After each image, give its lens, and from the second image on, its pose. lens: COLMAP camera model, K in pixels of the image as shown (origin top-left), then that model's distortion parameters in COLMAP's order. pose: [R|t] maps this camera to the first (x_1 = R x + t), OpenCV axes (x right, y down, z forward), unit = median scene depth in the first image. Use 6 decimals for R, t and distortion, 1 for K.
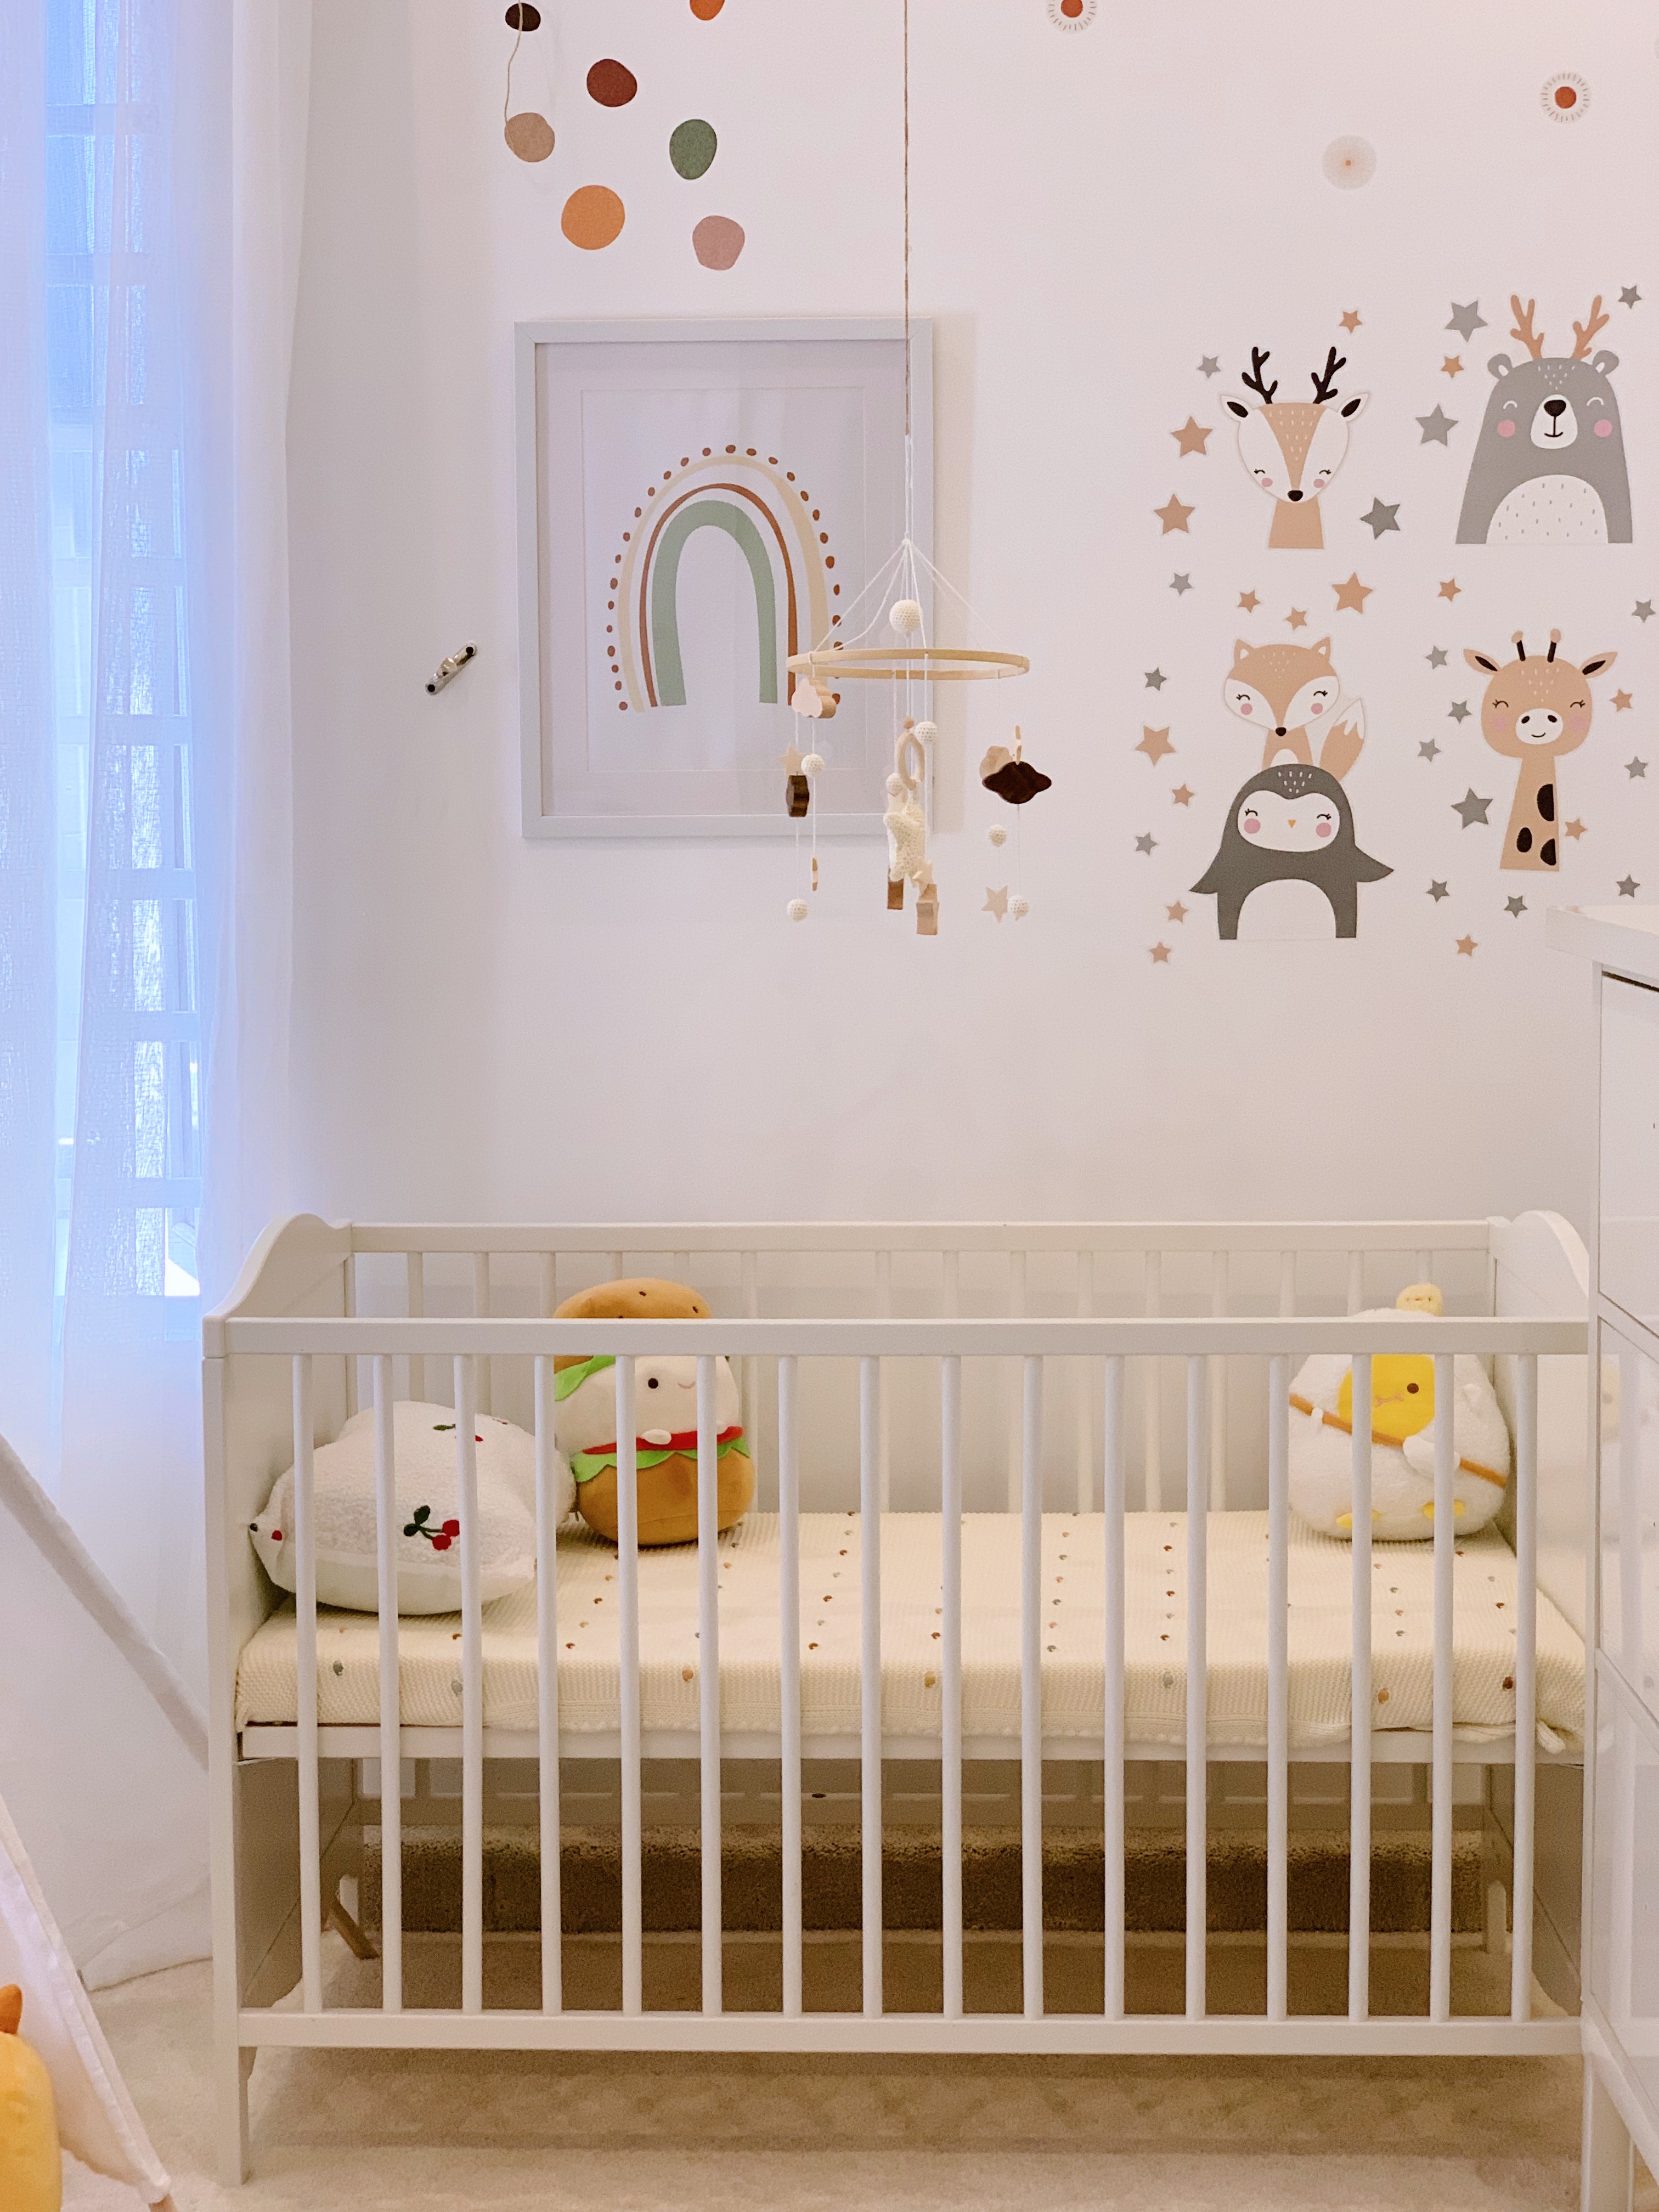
lens RADIAL K [[3376.6, 0, 878.8], [0, 3376.6, 1054.1], [0, 0, 1]] dist [0.177216, -0.818075]
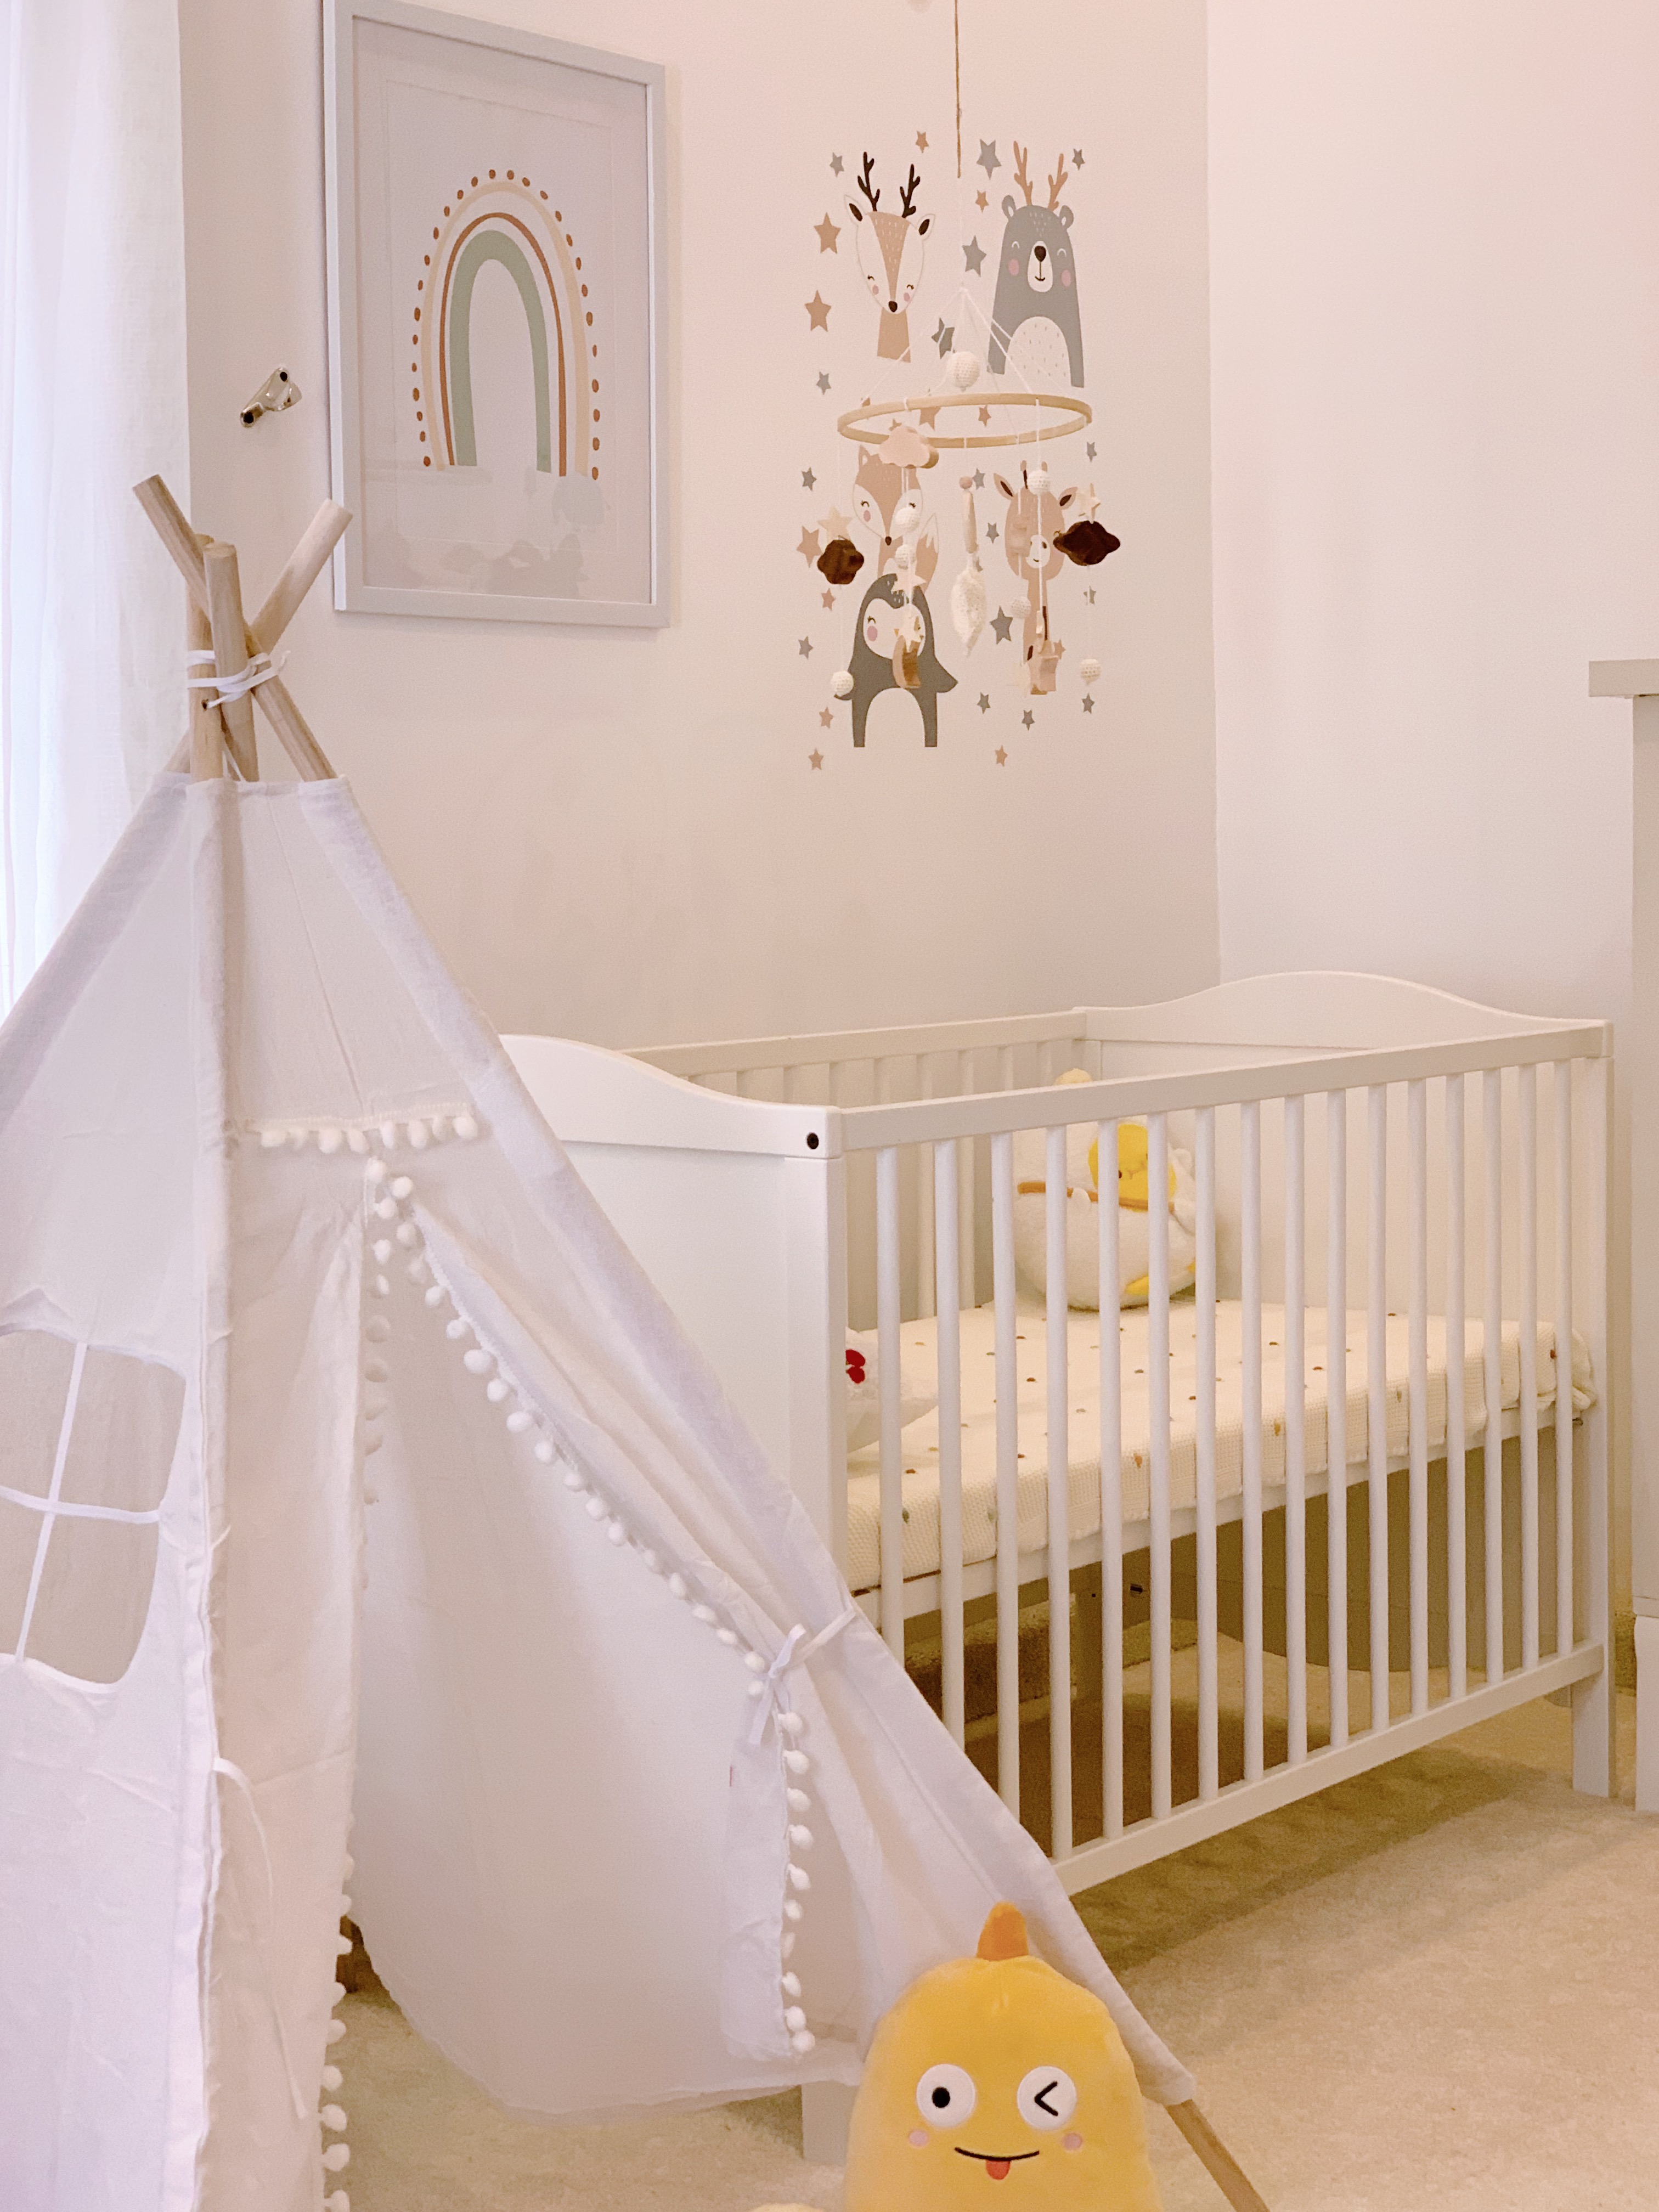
lens RADIAL K [[3376.6, 0, 878.8], [0, 3376.6, 1054.1], [0, 0, 1]] dist [0.177216, -0.818075]
pose [[0.606484, -0.057259, 0.793031, -0.695690], [0.066762, 0.997549, 0.020968, 0.036155], [-0.792288, 0.040228, 0.608820, 0.396562]]
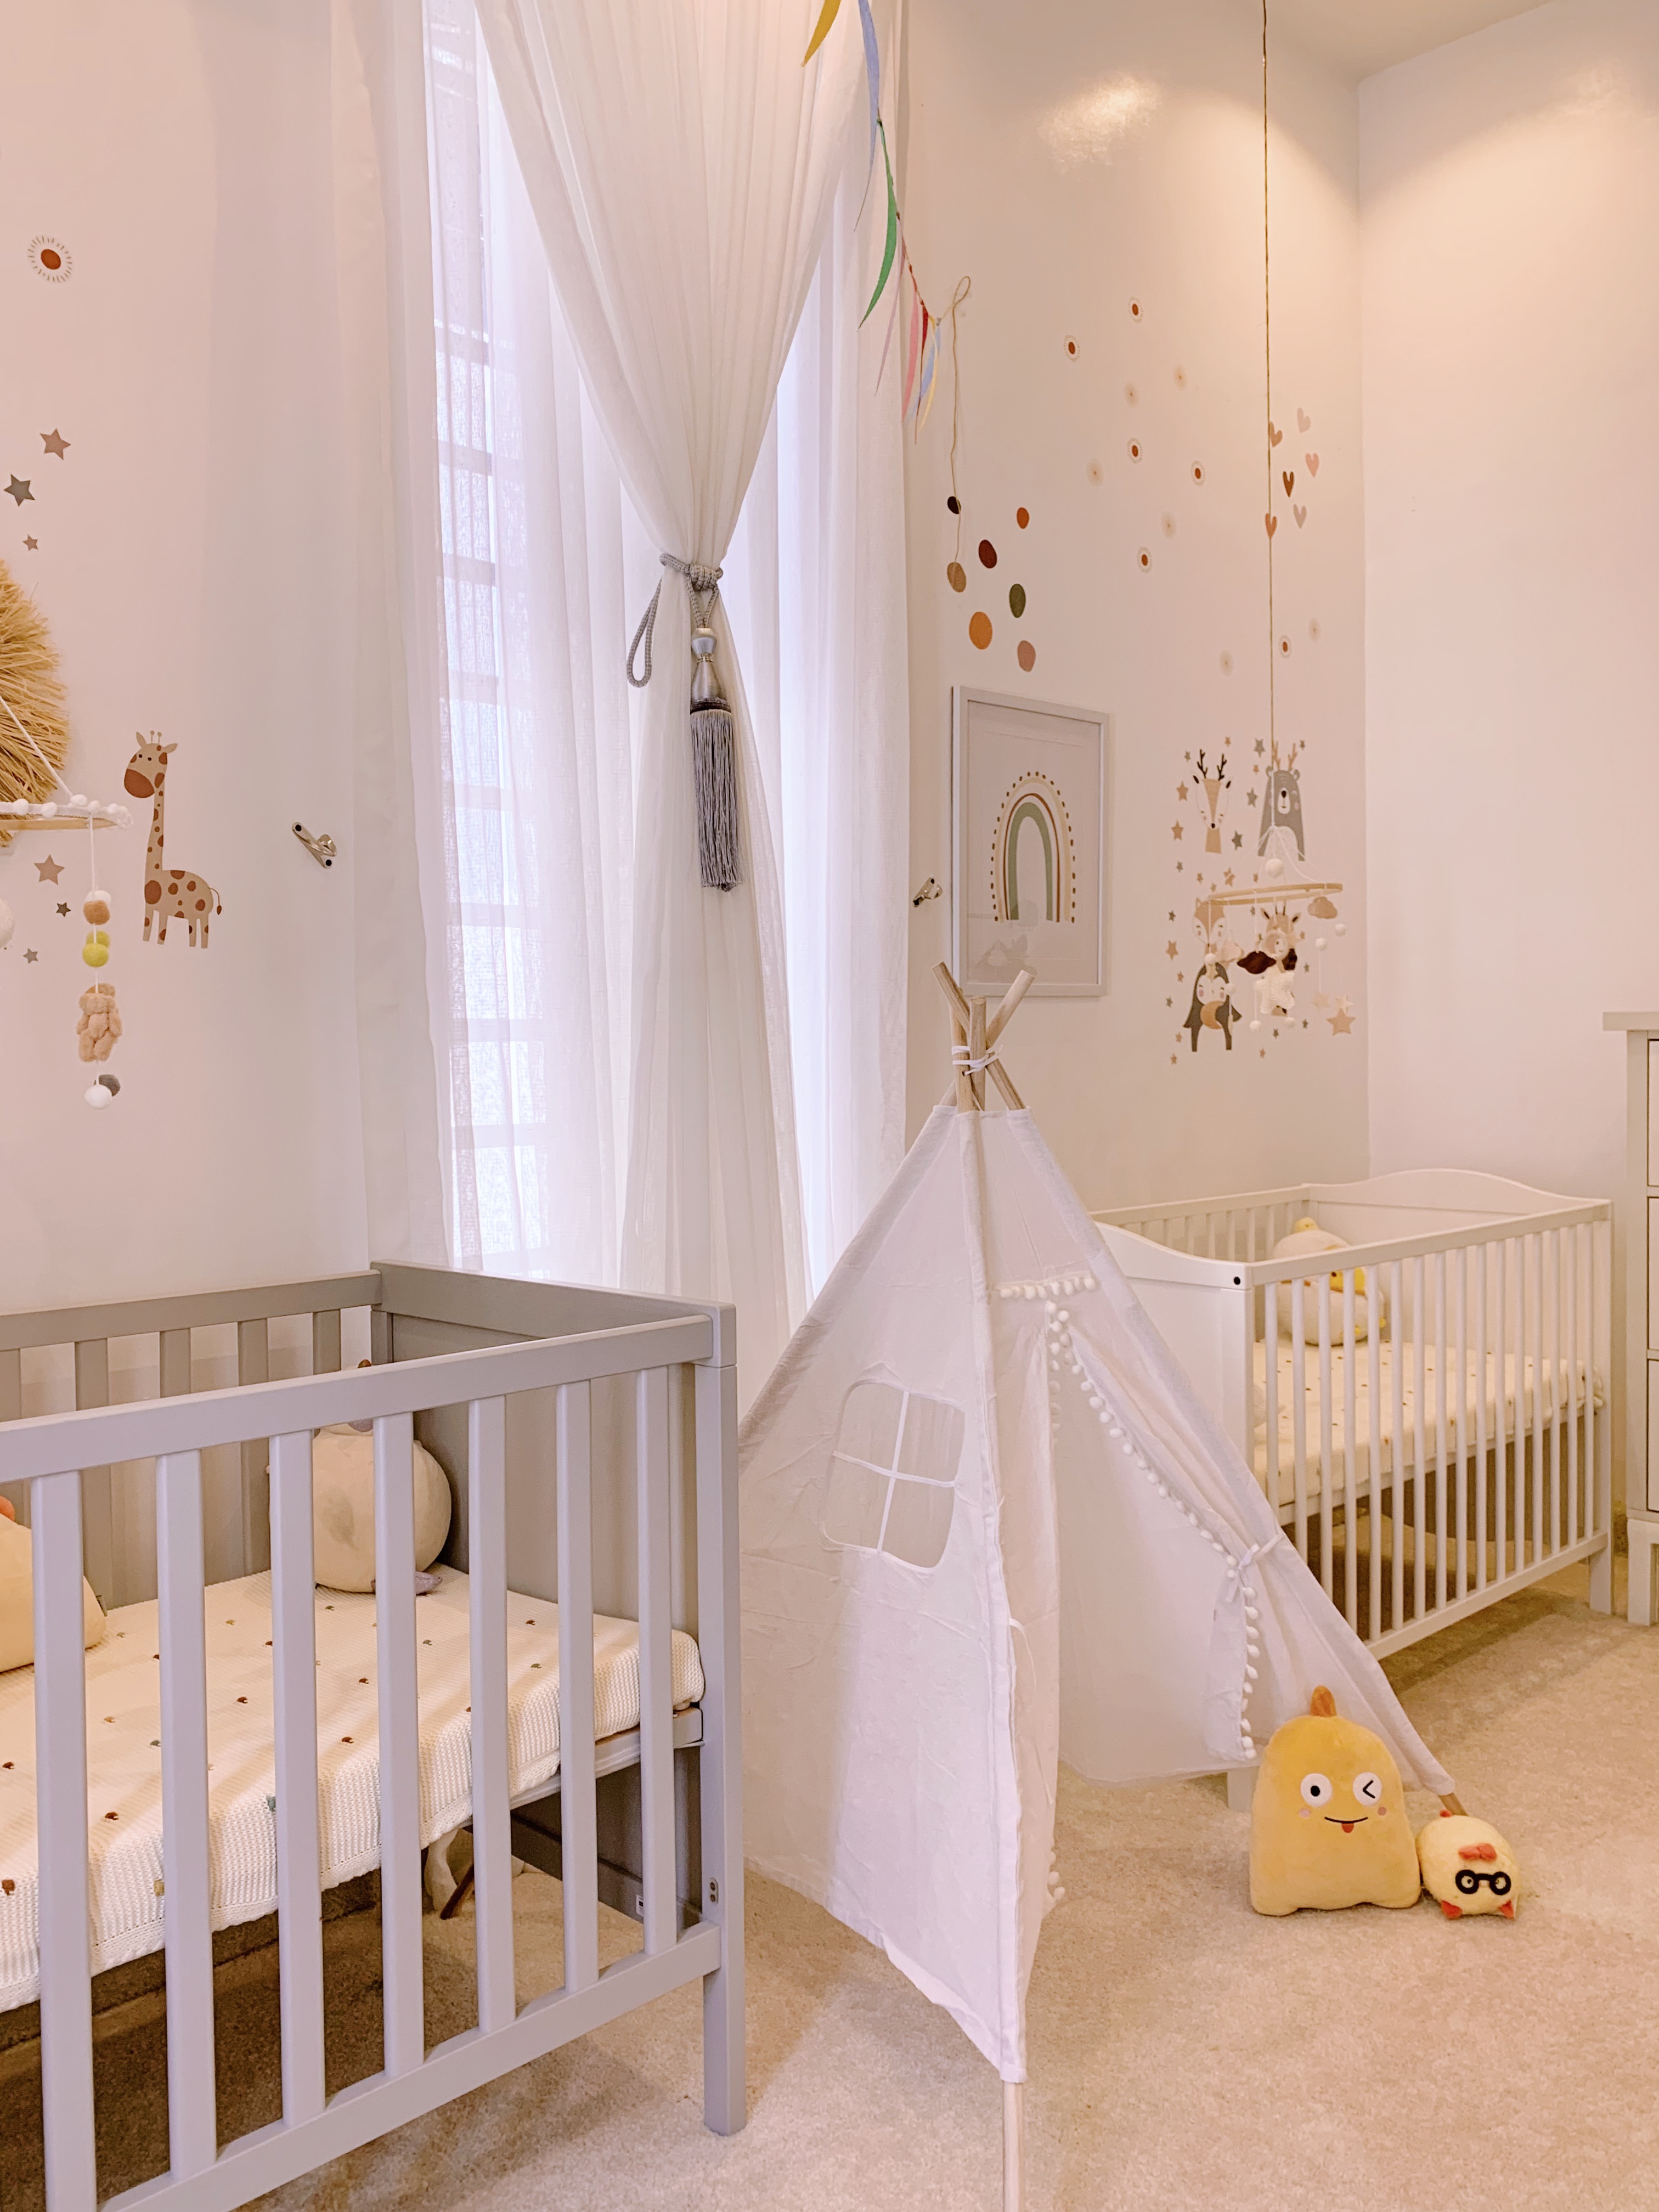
lens RADIAL K [[1735.3, 0, 829.5], [0, 1735.3, 1106.0], [0, 0, 1]] dist [0.075371, -0.154140]
pose [[0.708710, -0.034402, 0.704660, -0.754200], [0.064459, 0.997790, -0.016117, -0.000392], [-0.702549, 0.056844, 0.709362, 0.448488]]
